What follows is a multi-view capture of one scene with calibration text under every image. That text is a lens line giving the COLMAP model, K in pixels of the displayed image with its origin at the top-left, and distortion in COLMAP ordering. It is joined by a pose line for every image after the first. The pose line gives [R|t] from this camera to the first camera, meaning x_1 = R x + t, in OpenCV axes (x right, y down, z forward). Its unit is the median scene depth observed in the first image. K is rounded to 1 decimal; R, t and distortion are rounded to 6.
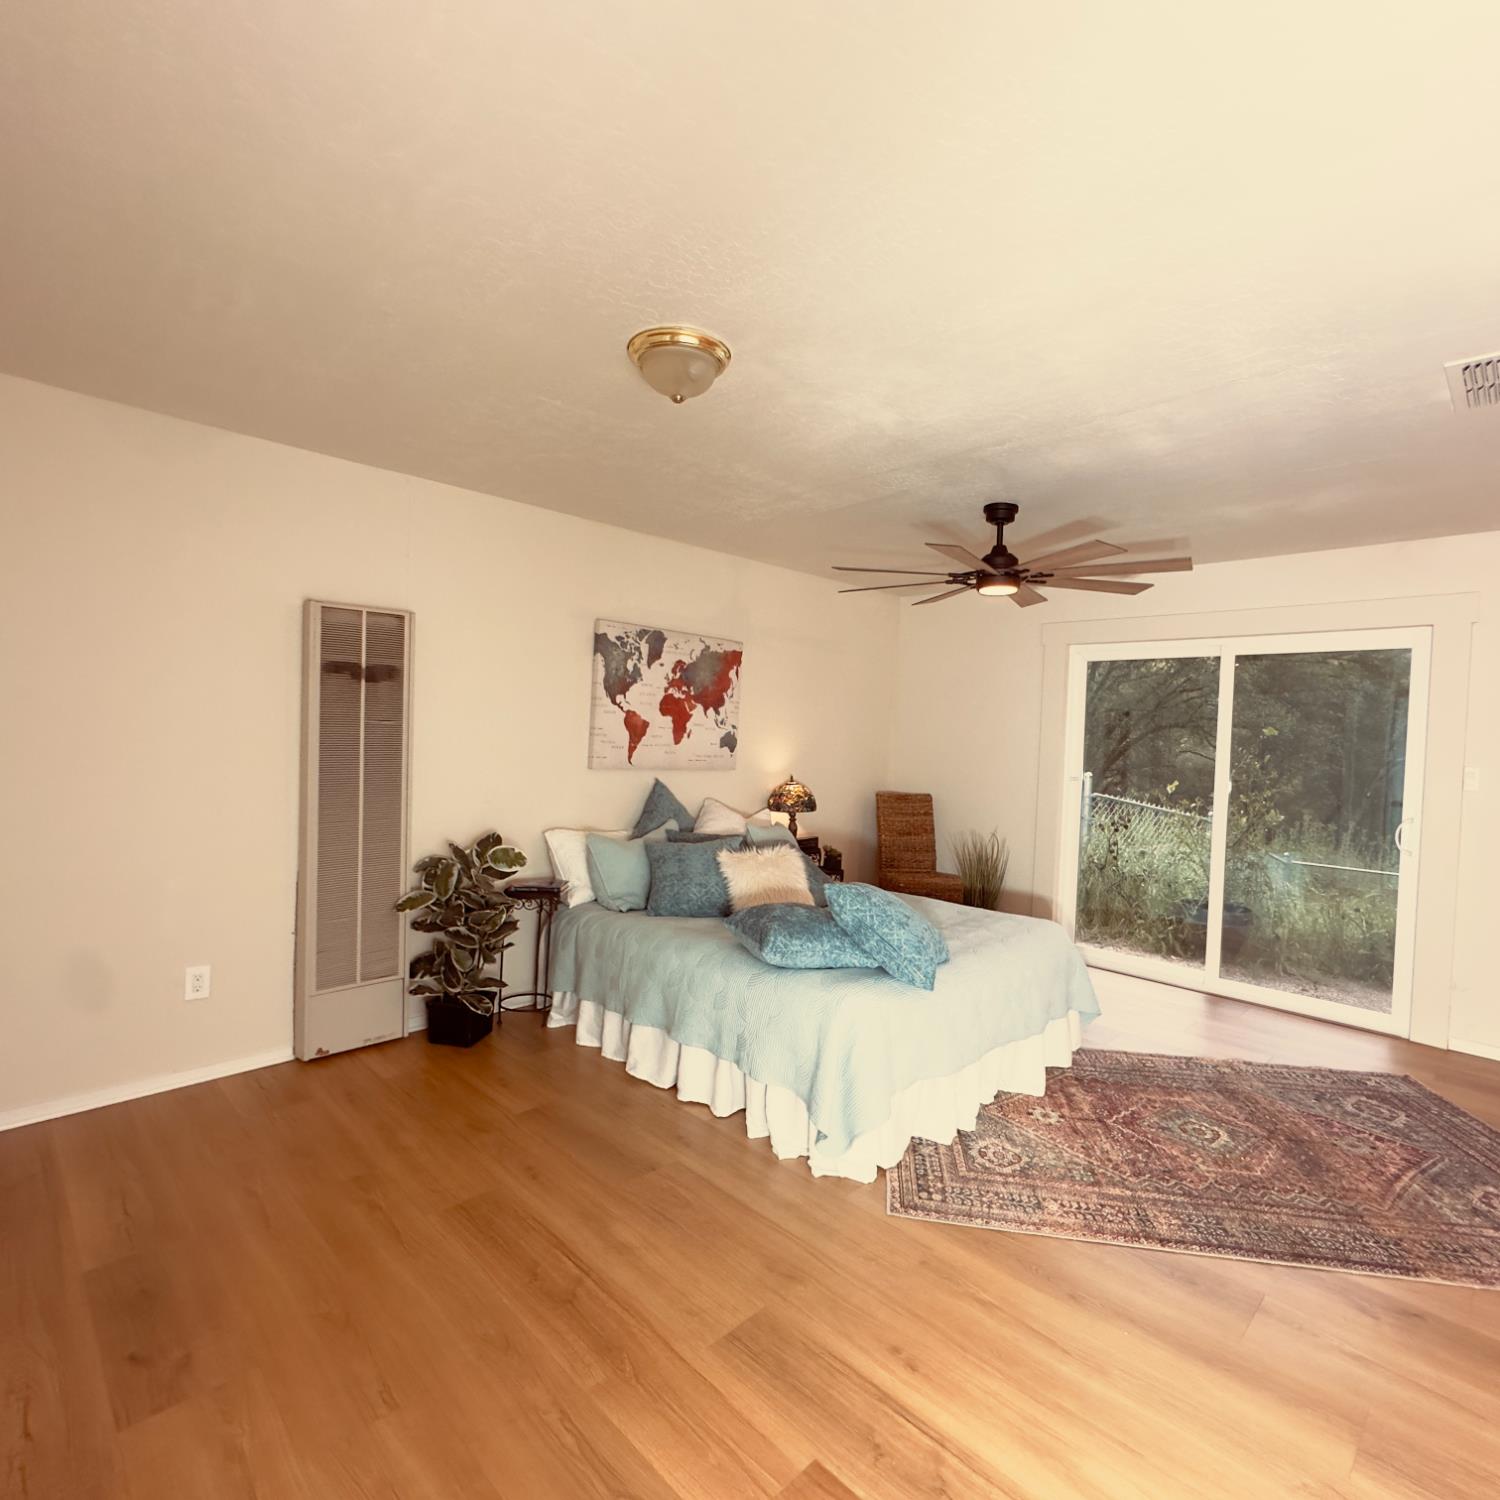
lens RADIAL K [[798.3, 0, 750.9], [0, 798.3, 748.6], [0, 0, 1]] dist [-0.005875, 0.001905]
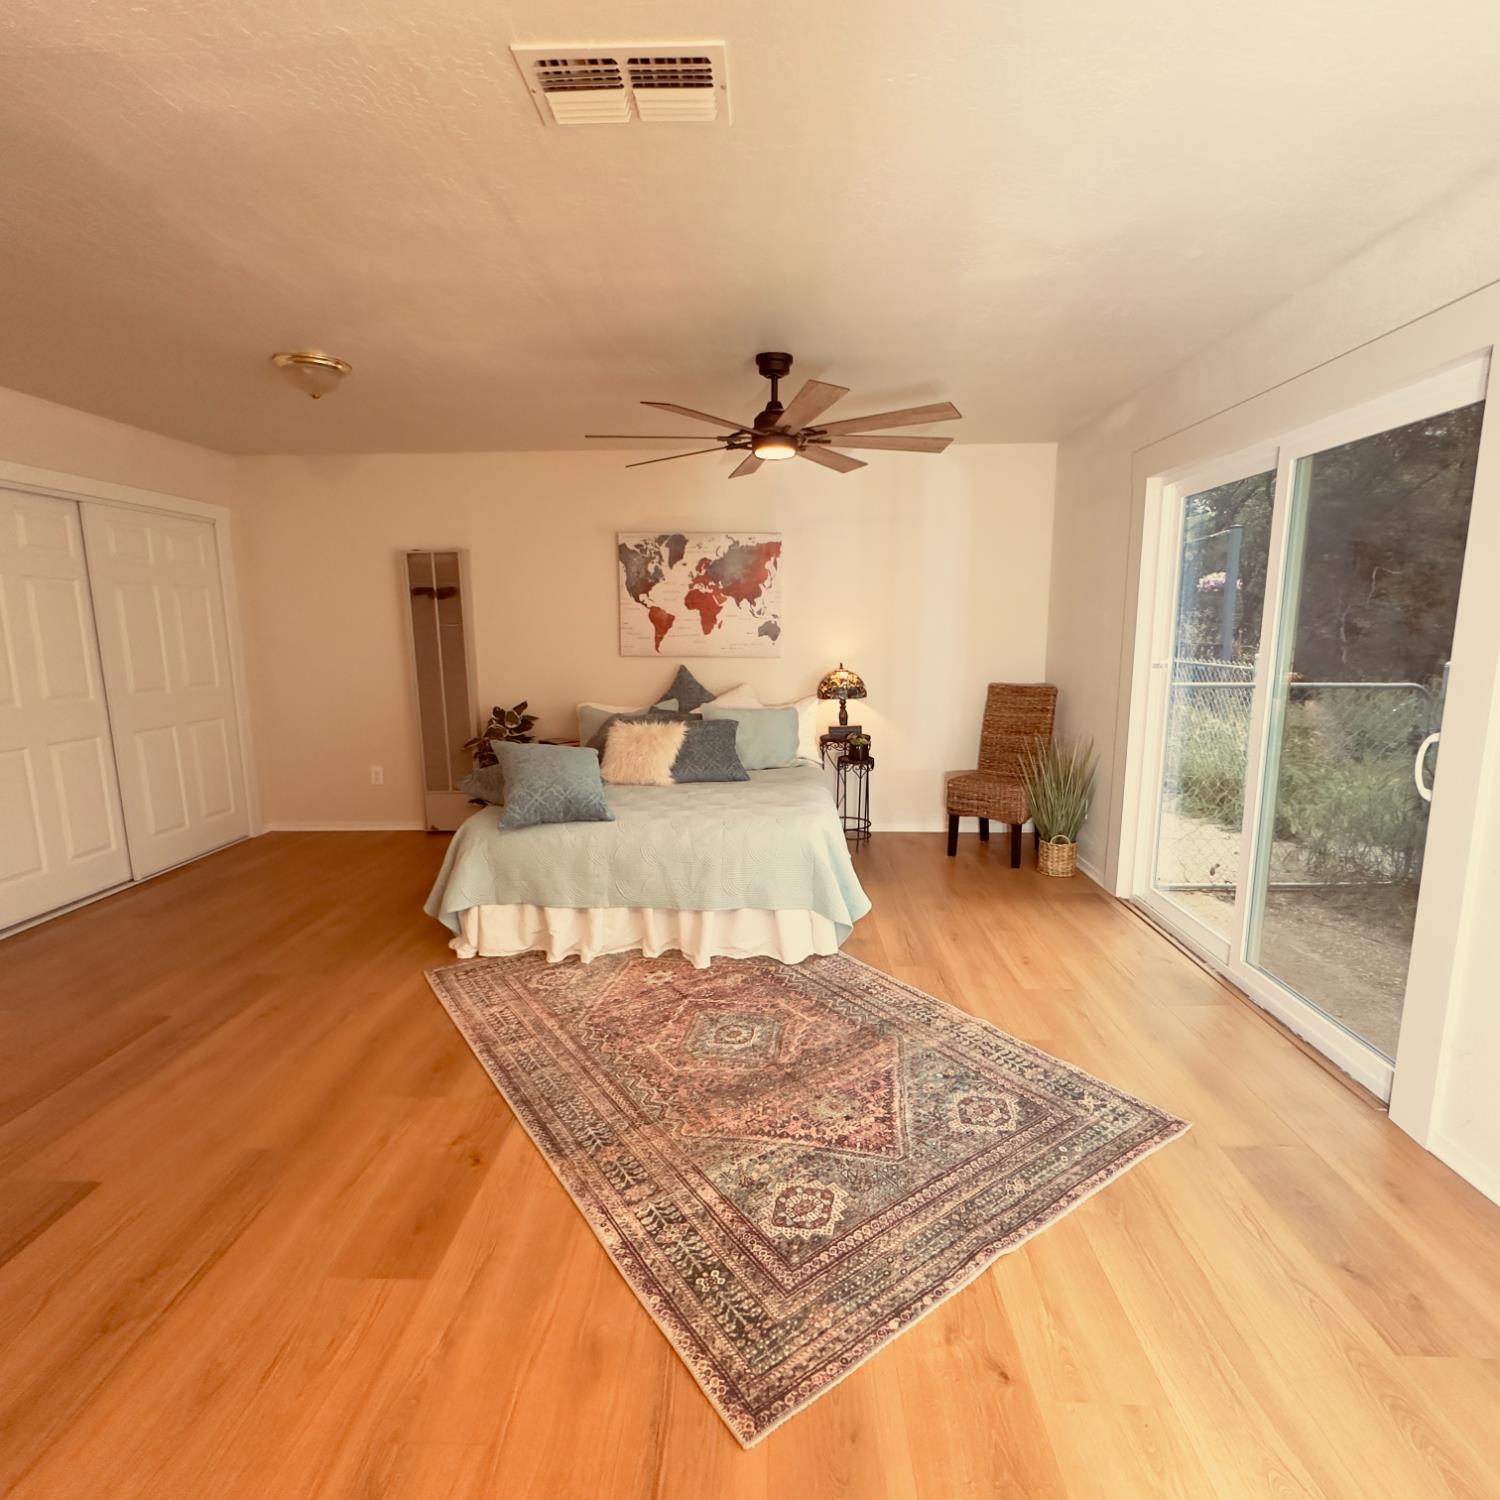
lens RADIAL K [[798.3, 0, 750.1], [0, 798.3, 753.4], [0, 0, 1]] dist [-0.005875, 0.001905]
pose [[0.686174, 0.077256, -0.723323, 0.820944], [0.016231, 0.992471, 0.121401, 0.027136], [0.727256, -0.095043, 0.679754, 0.273540]]
